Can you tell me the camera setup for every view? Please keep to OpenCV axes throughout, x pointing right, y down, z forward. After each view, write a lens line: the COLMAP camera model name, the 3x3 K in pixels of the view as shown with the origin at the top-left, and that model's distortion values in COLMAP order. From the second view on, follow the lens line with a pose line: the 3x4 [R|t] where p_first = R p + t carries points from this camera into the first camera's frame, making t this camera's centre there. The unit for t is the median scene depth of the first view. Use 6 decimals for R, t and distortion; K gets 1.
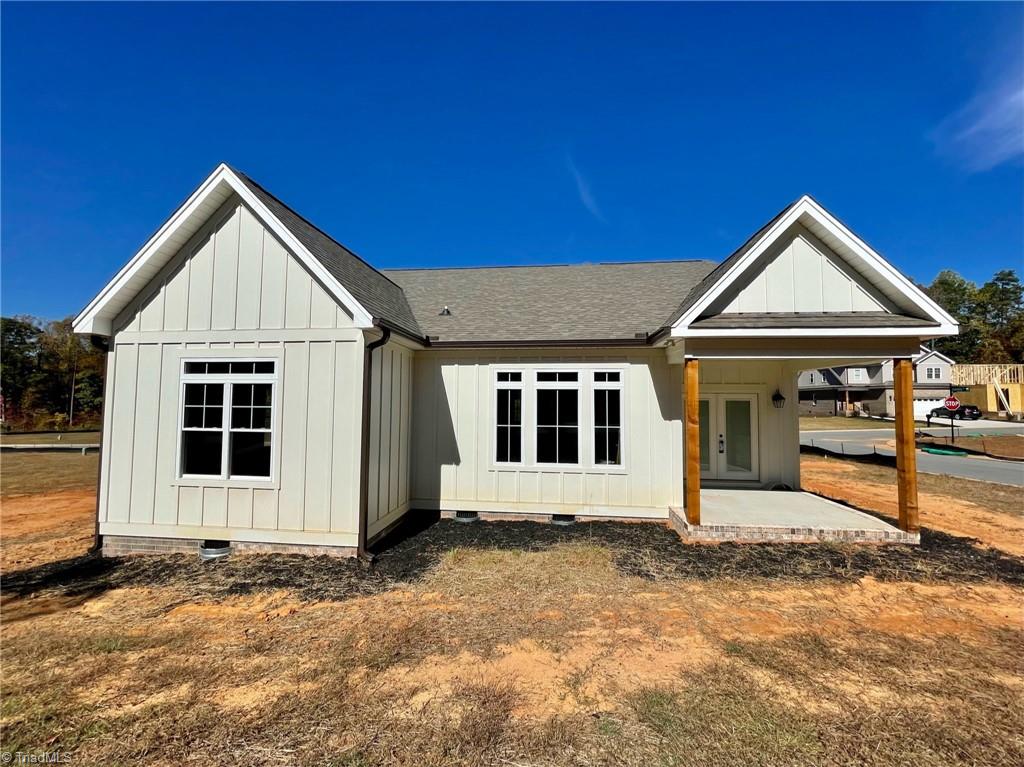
lens RADIAL K [[414.2, 0, 513.6], [0, 414.2, 382.8], [0, 0, 1]] dist [-0.004593, 0.001218]
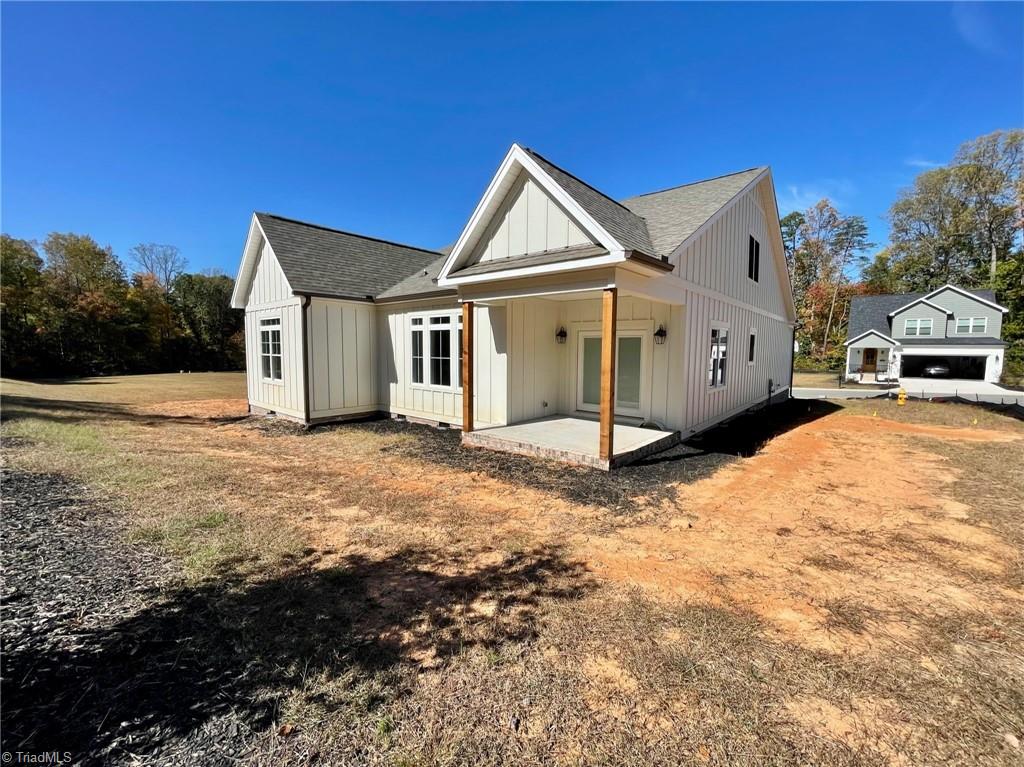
lens RADIAL K [[414.2, 0, 538.2], [0, 414.2, 381.2], [0, 0, 1]] dist [-0.004593, 0.001218]
pose [[0.839058, 0.043444, -0.542304, 1.099570], [0.019270, 0.993808, 0.109429, 0.040075], [0.543700, -0.102267, 0.833025, 0.049797]]
